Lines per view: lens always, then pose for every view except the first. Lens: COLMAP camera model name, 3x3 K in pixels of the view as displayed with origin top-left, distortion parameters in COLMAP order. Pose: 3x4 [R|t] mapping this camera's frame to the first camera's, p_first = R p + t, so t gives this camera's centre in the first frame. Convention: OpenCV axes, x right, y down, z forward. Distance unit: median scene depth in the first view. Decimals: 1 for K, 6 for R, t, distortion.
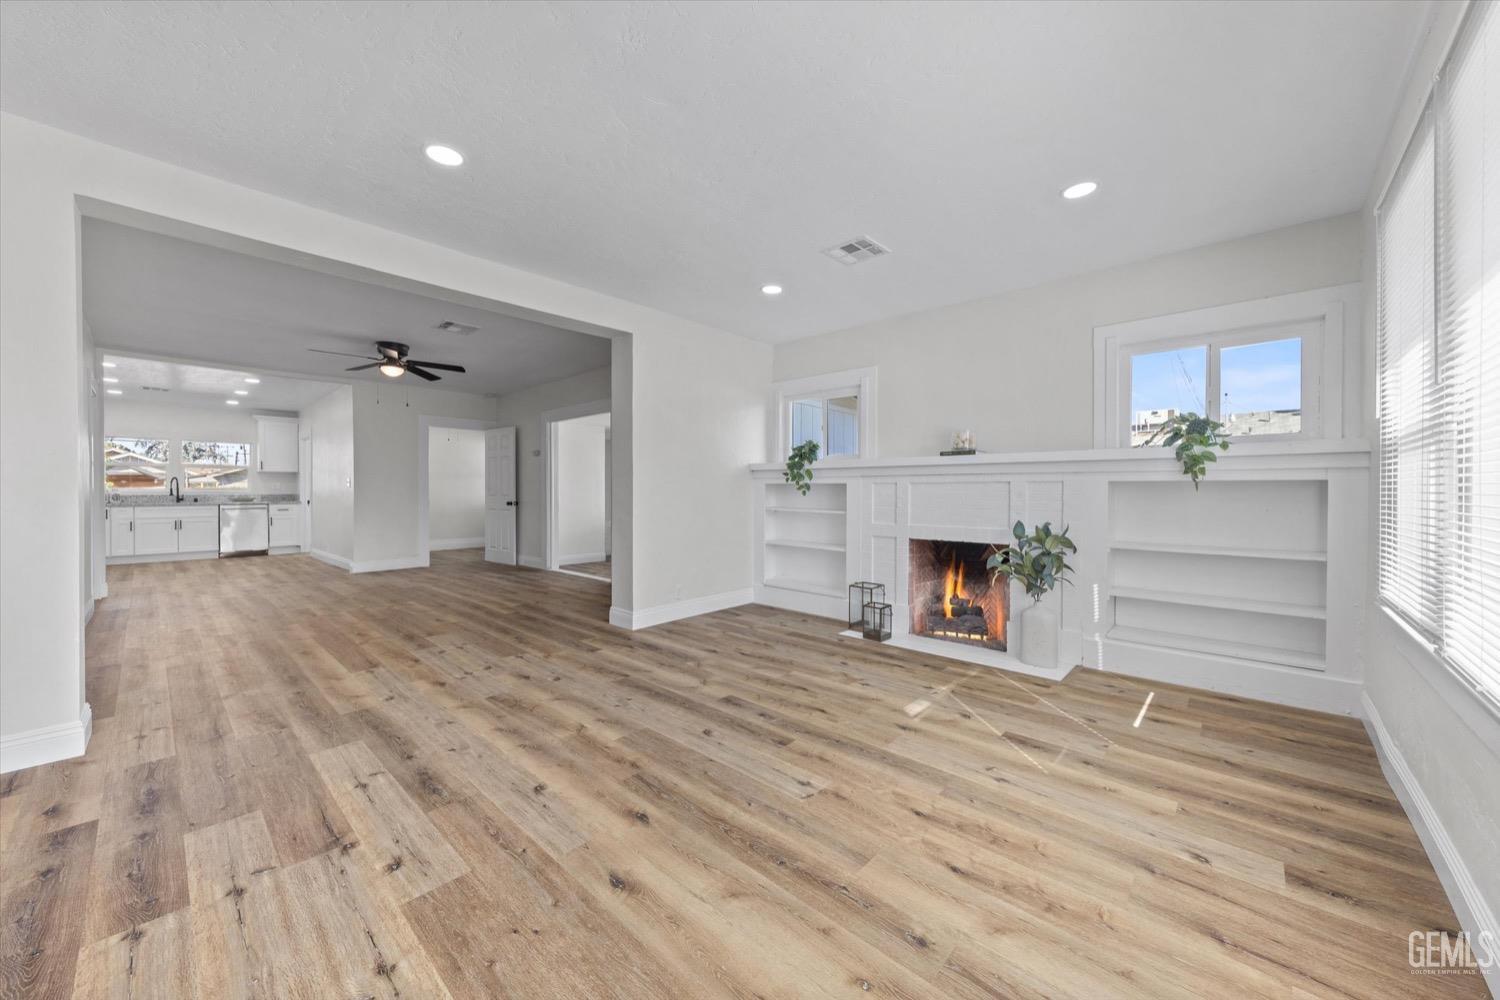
lens RADIAL K [[543.9, 0, 753.7], [0, 543.9, 492.7], [0, 0, 1]] dist [0.007964, -0.001850]
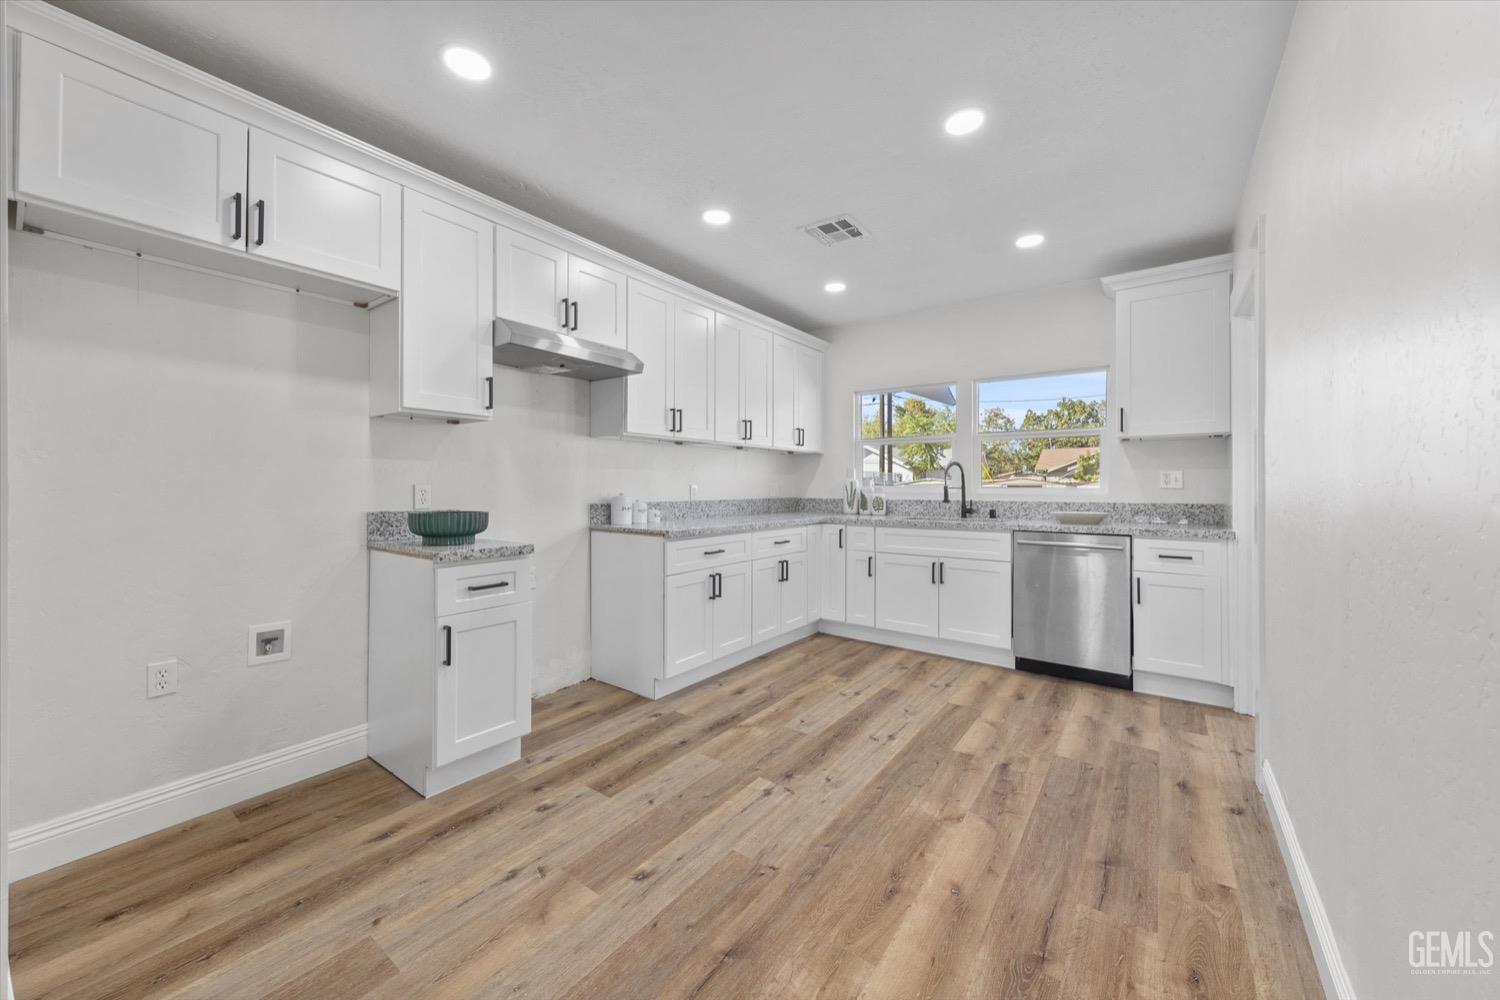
lens RADIAL K [[552.4, 0, 754.8], [0, 552.4, 481.4], [0, 0, 1]] dist [0.008173, -0.000052]
pose [[0.098293, -0.003004, -0.995153, -1.401493], [-0.002010, 0.999993, -0.003217, -0.023606], [0.995156, 0.002317, 0.098286, 1.791295]]
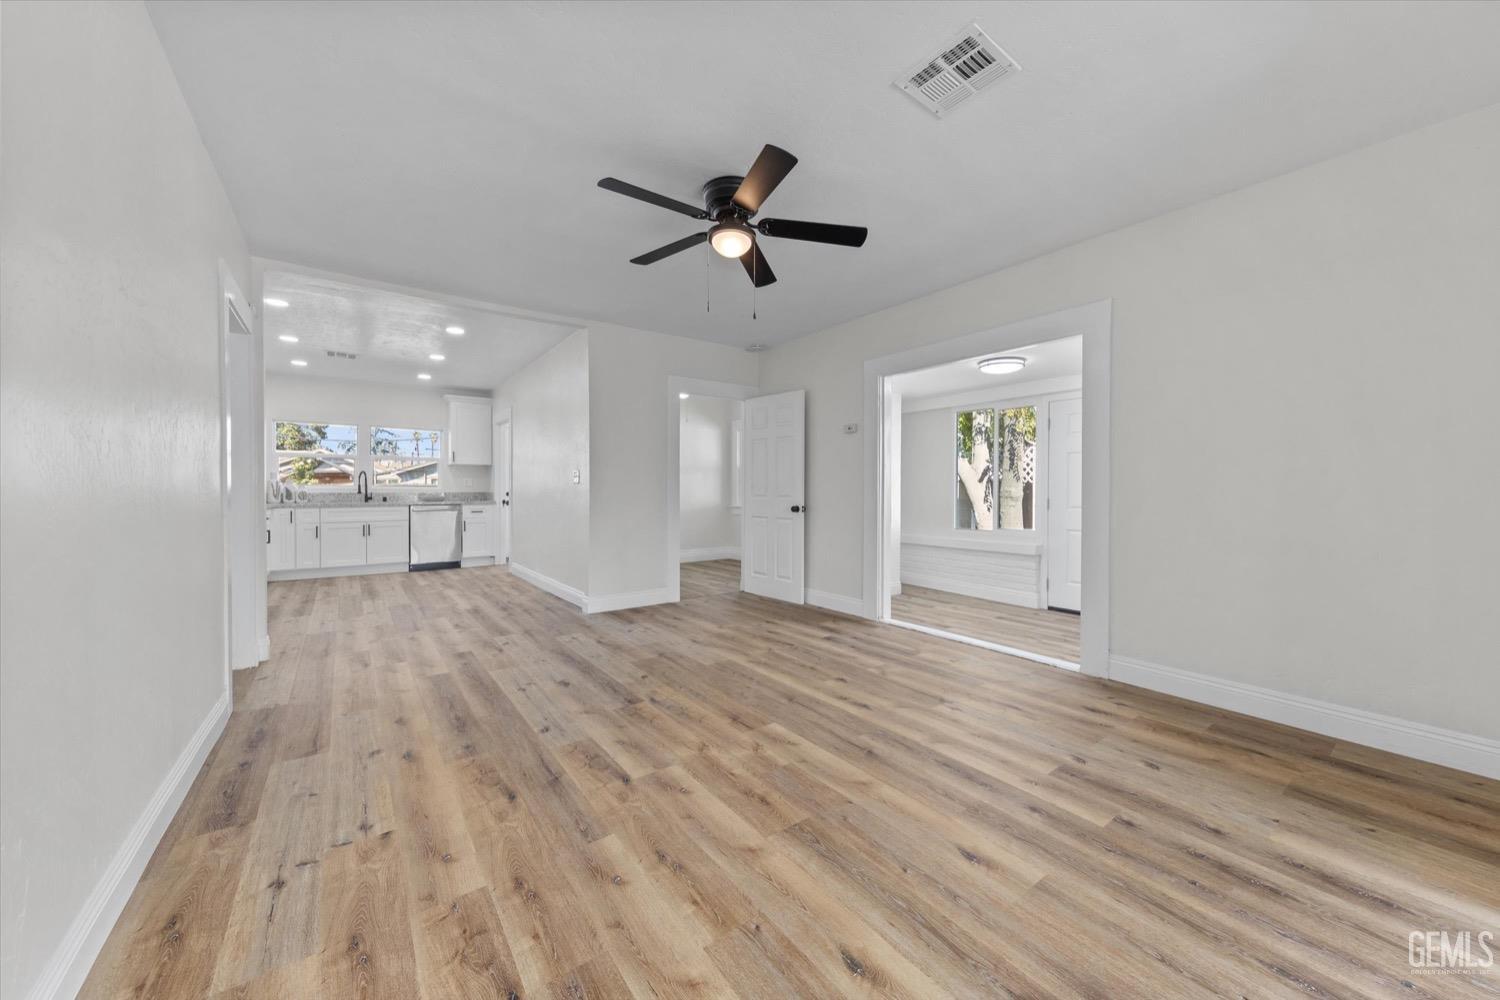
lens RADIAL K [[543.9, 0, 753.7], [0, 543.9, 492.7], [0, 0, 1]] dist [0.007964, -0.001850]
pose [[0.980824, 0.004249, -0.194848, -0.746294], [-0.003348, 0.999982, 0.004956, -0.004876], [0.194866, -0.004209, 0.980821, 0.718125]]
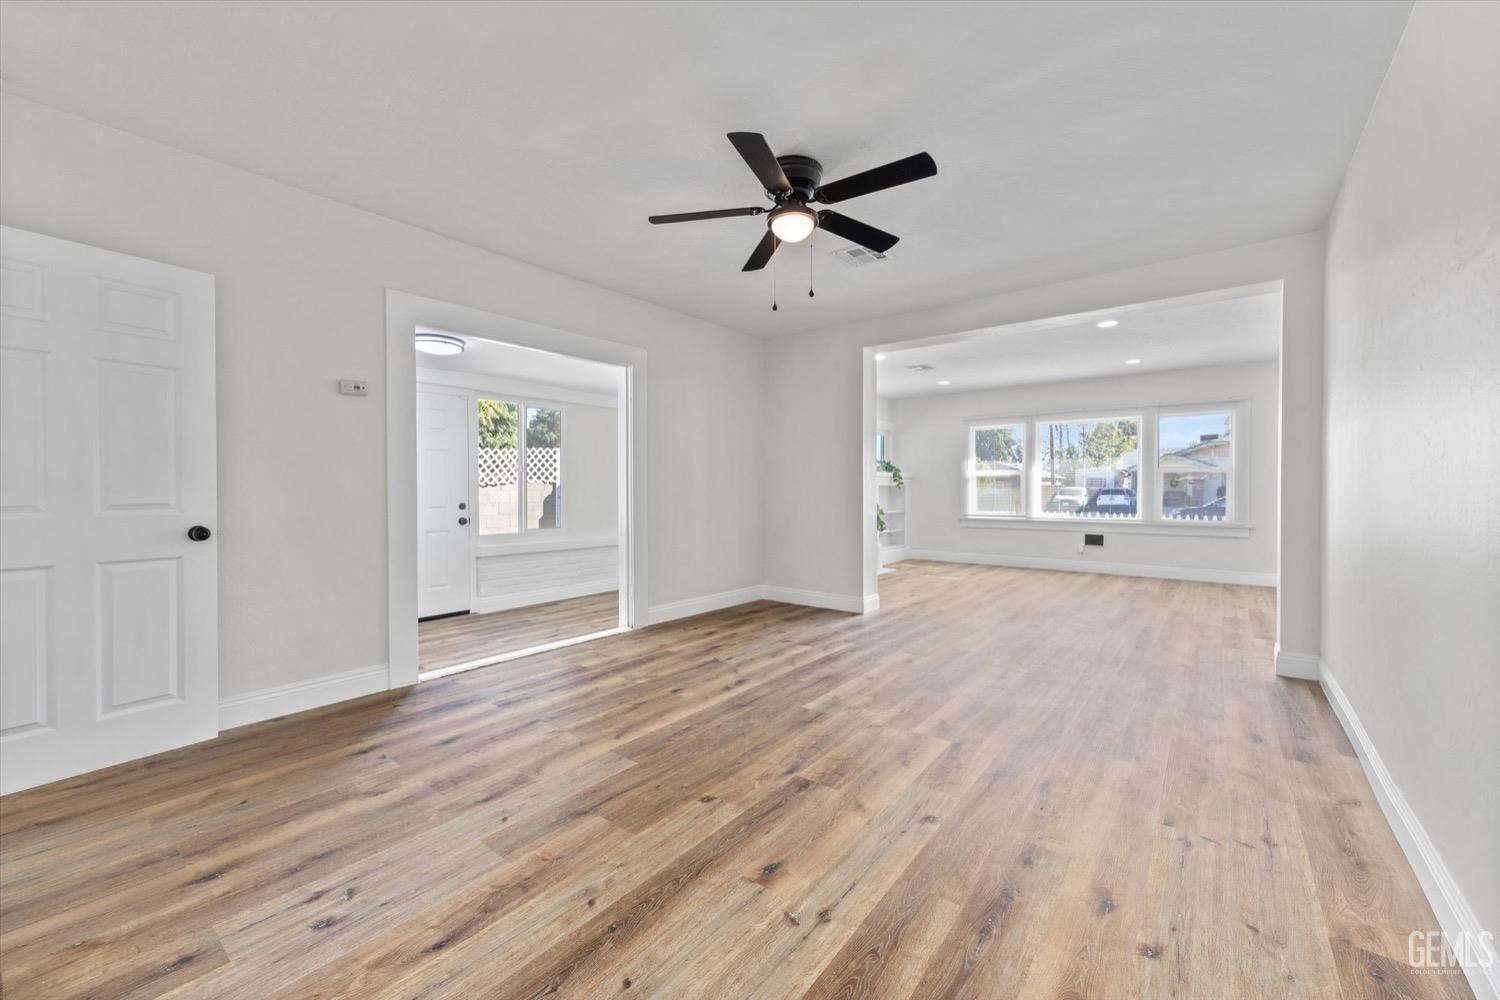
lens RADIAL K [[588.4, 0, 754.0], [0, 588.4, 498.5], [0, 0, 1]] dist [0.007710, -0.000368]
pose [[-0.069446, -0.015832, 0.997460, -1.577708], [0.003714, 0.999863, 0.016129, -0.005619], [-0.997579, 0.004824, -0.069378, 1.461202]]
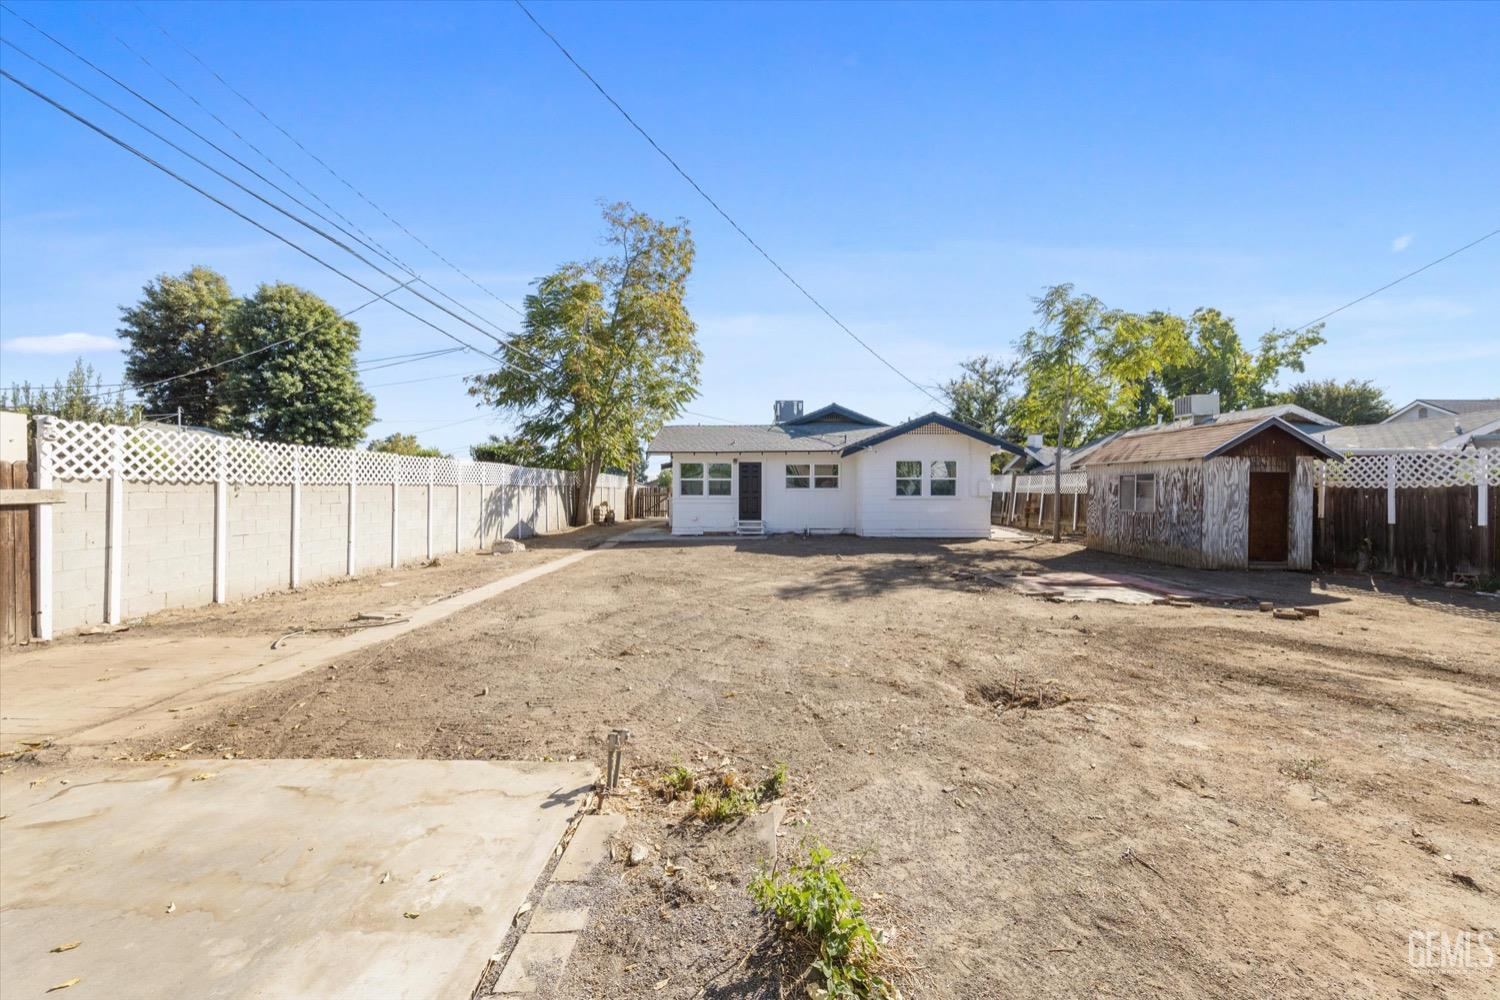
lens RADIAL K [[547.3, 0, 751.9], [0, 547.3, 486.8], [0, 0, 1]] dist [0.004192, -0.000054]
pose [[-0.669702, 0.002863, 0.742625, -5.596549], [-0.003815, 0.999966, -0.007296, 0.018335], [-0.742620, -0.007719, -0.669668, 5.835087]]
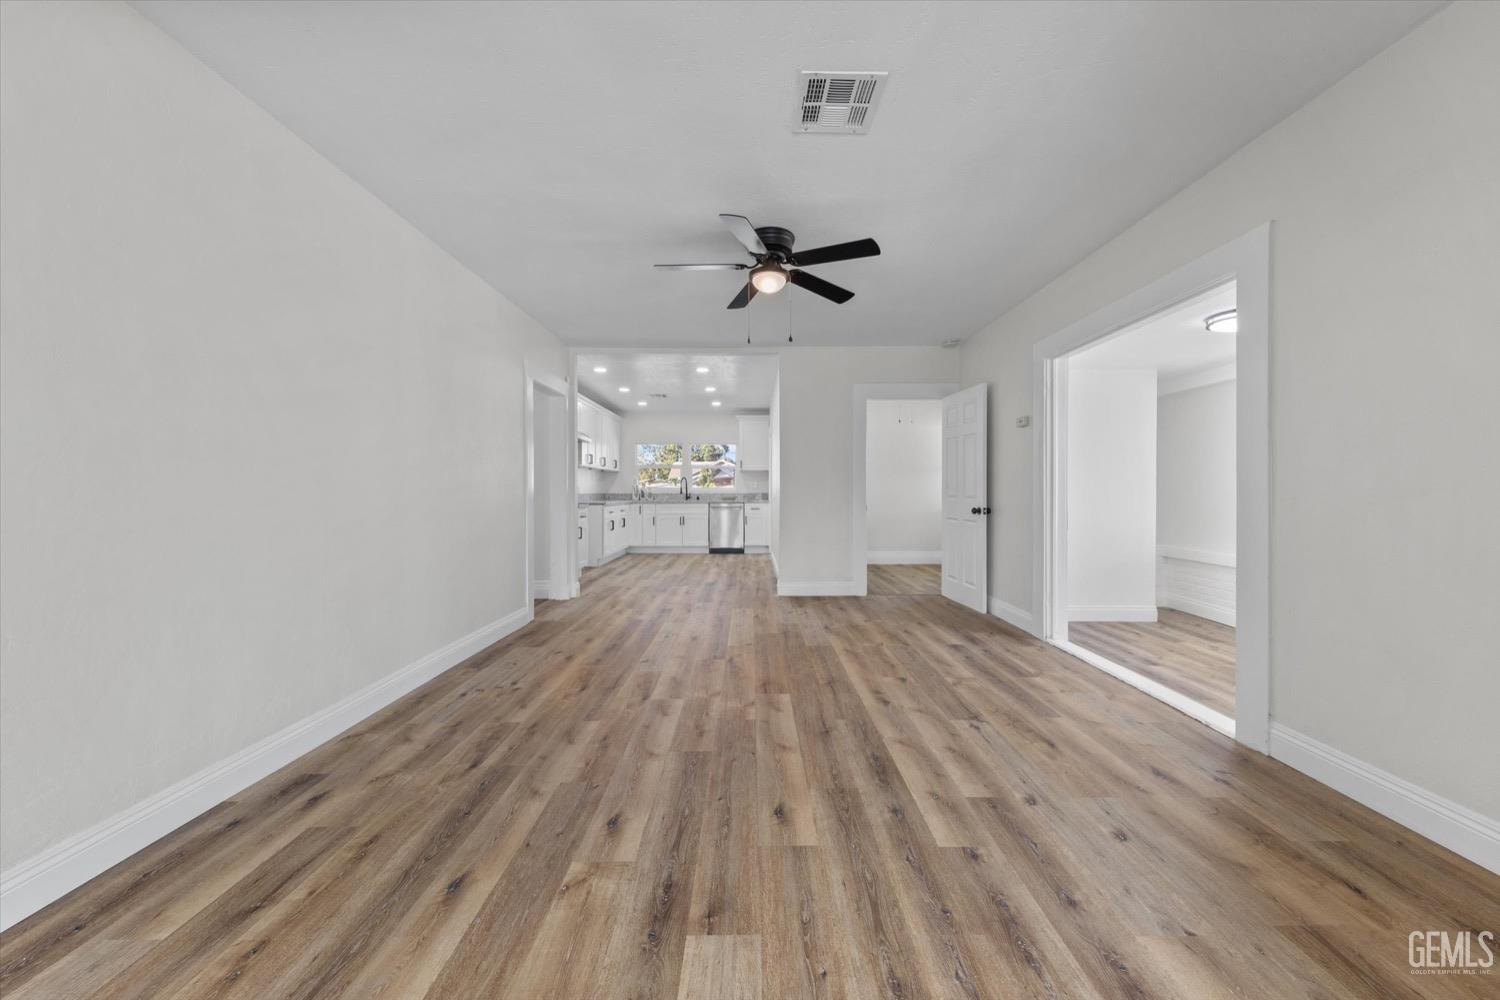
lens RADIAL K [[543.9, 0, 753.7], [0, 543.9, 492.7], [0, 0, 1]] dist [0.007964, -0.001850]
pose [[0.673803, 0.004502, -0.738897, -0.337483], [-0.001906, 0.999989, 0.004355, -0.005093], [0.738908, -0.001526, 0.673804, 0.821542]]
